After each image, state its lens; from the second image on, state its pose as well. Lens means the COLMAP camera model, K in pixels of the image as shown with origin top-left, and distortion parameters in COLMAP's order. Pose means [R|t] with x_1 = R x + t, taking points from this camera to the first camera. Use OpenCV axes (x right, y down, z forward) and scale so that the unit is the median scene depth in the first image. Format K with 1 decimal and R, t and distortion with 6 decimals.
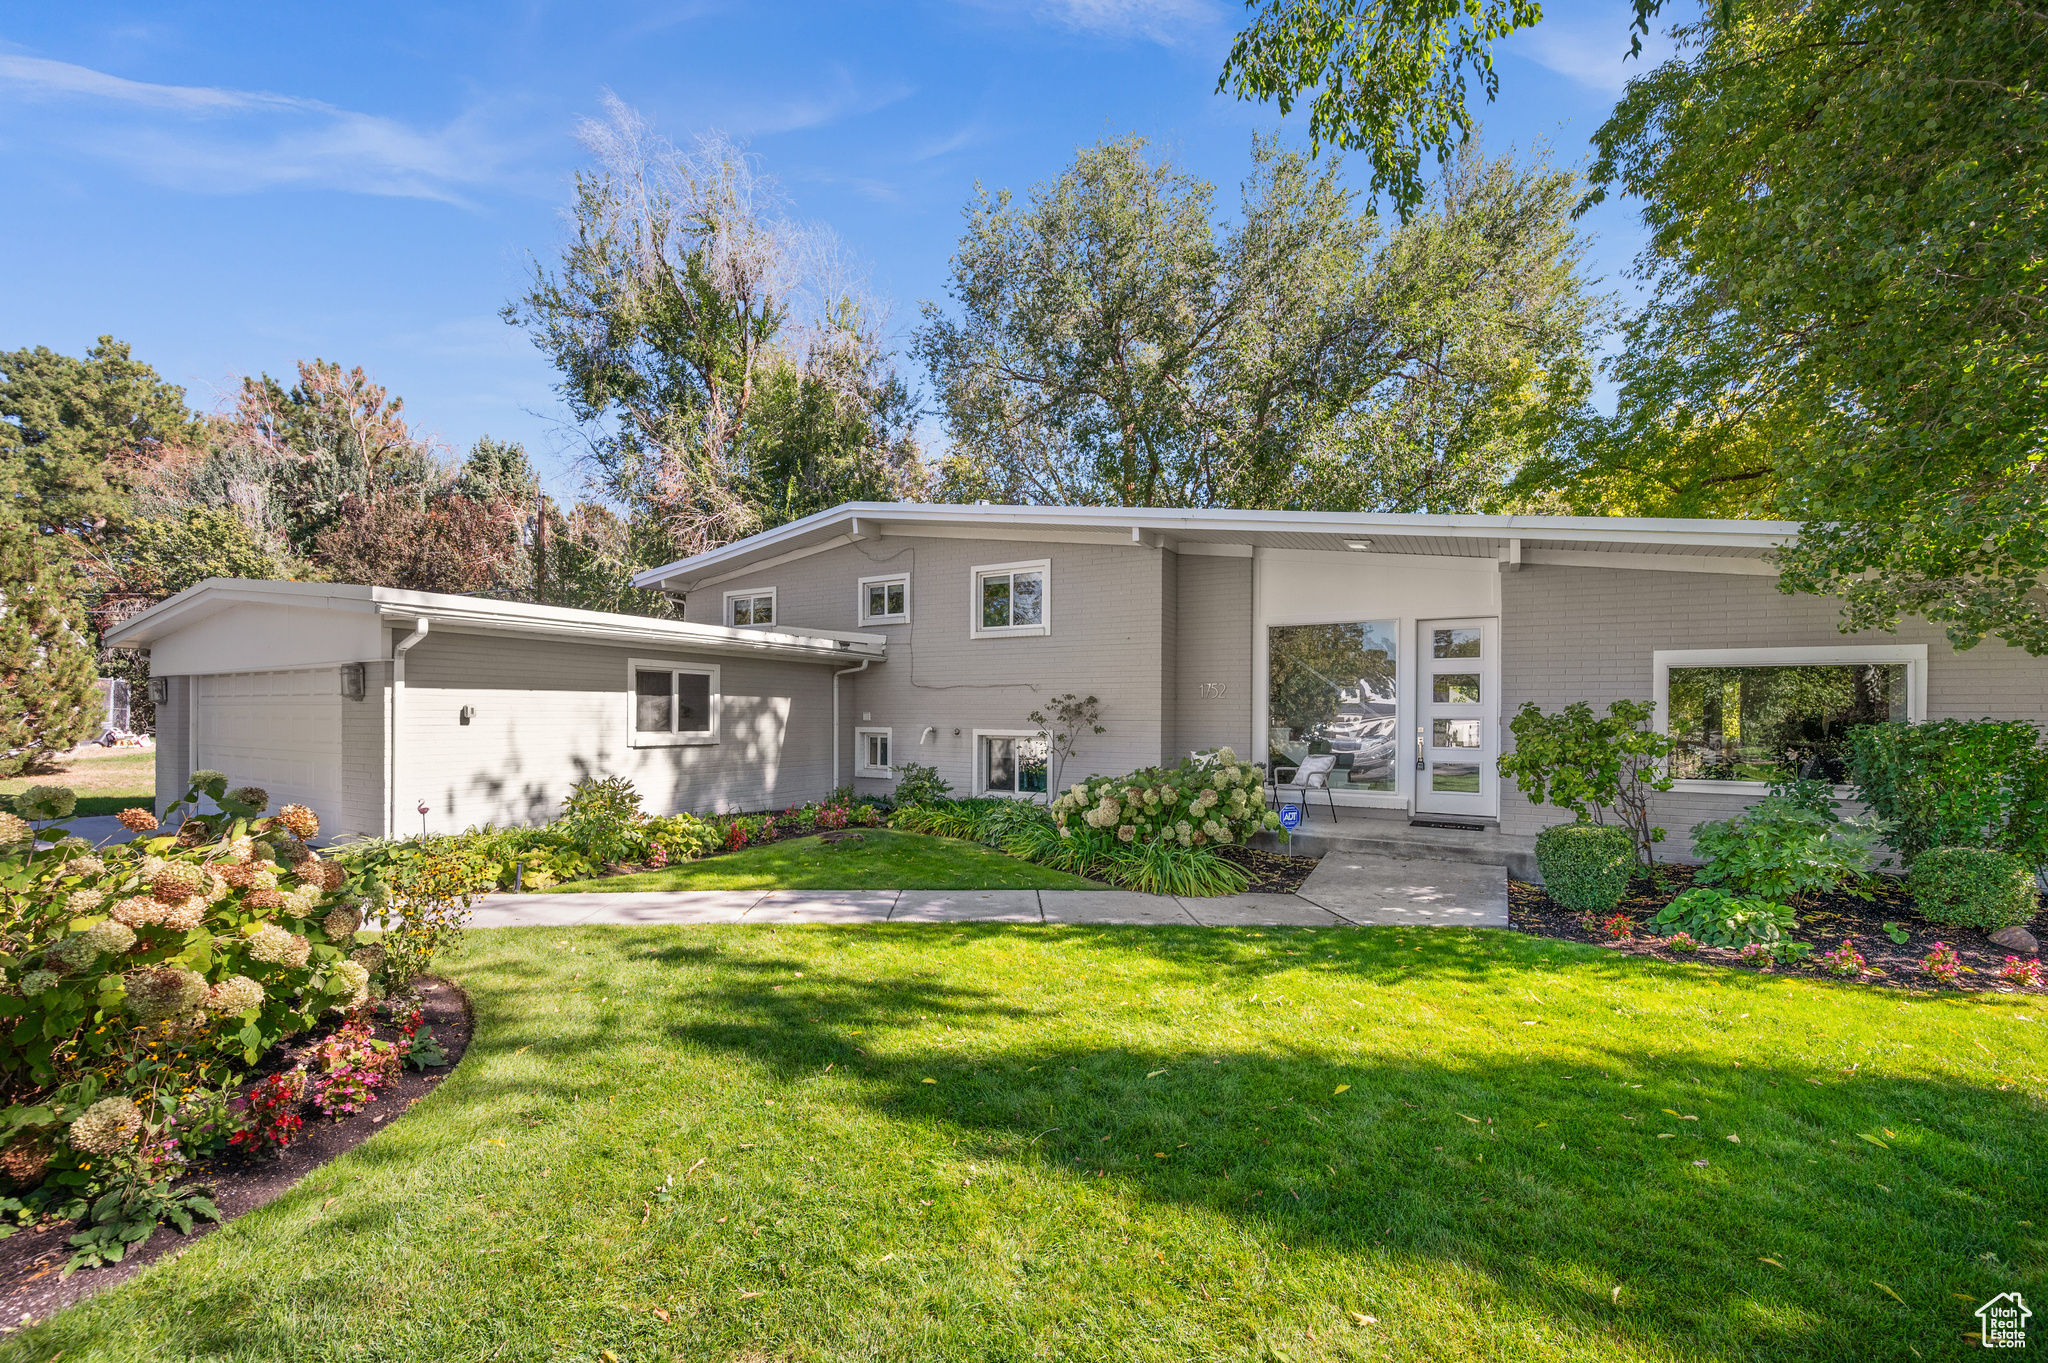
lens RADIAL K [[817.4, 0, 1022.0], [0, 817.4, 698.0], [0, 0, 1]] dist [-0.003220, 0.000278]
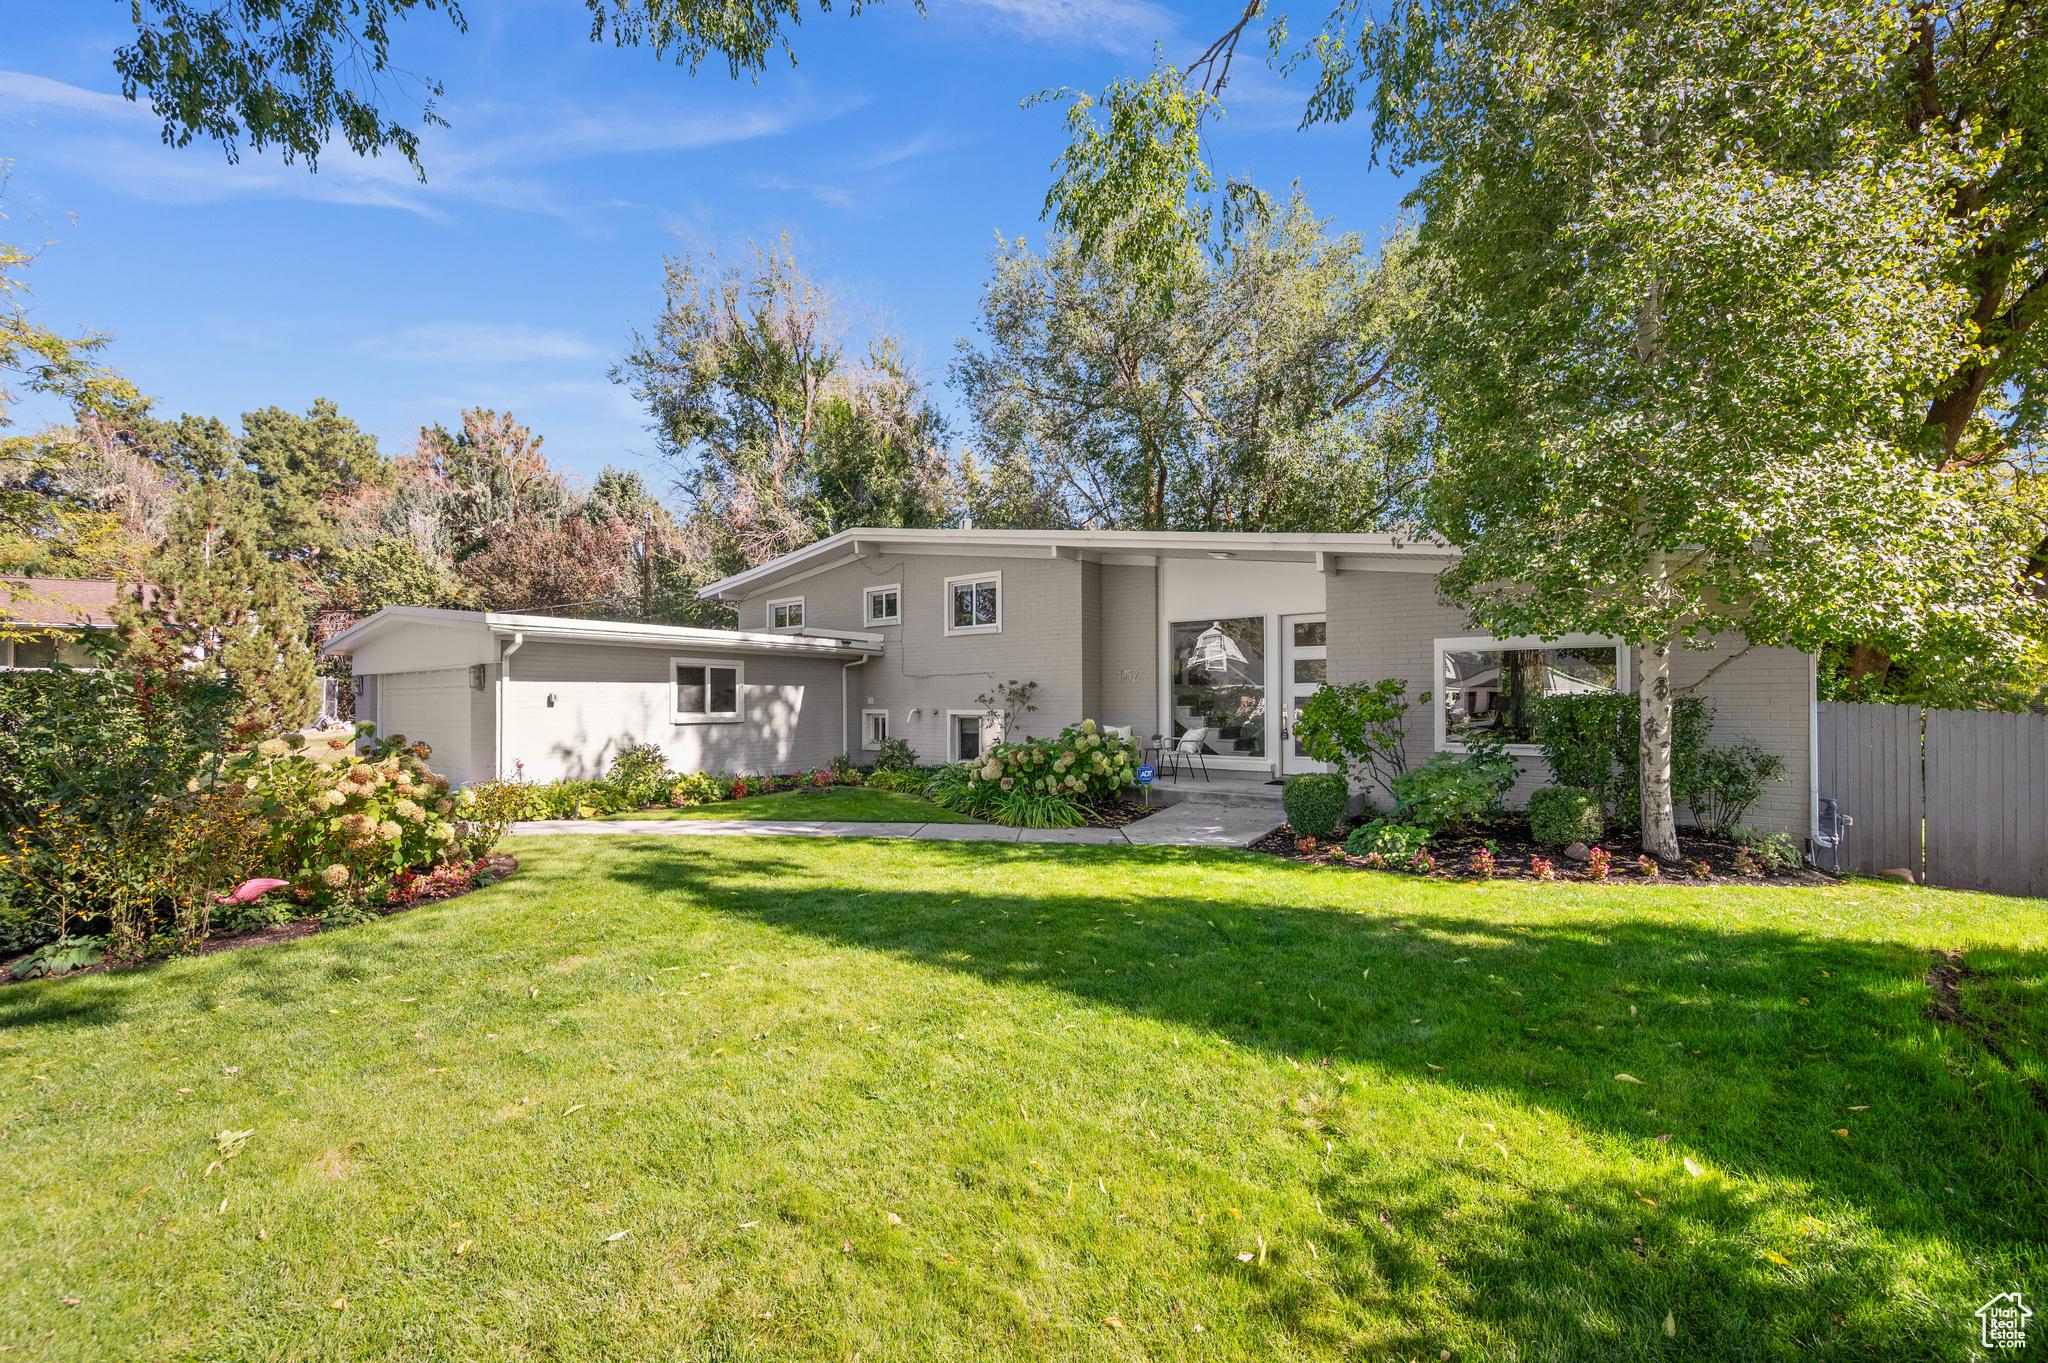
lens RADIAL K [[817.4, 0, 1026.3], [0, 817.4, 670.9], [0, 0, 1]] dist [-0.003220, 0.000278]
pose [[0.991783, -0.013778, -0.127190, 0.192442], [0.011511, 0.999762, -0.018548, 0.003446], [0.127415, 0.016932, 0.991705, -0.181156]]
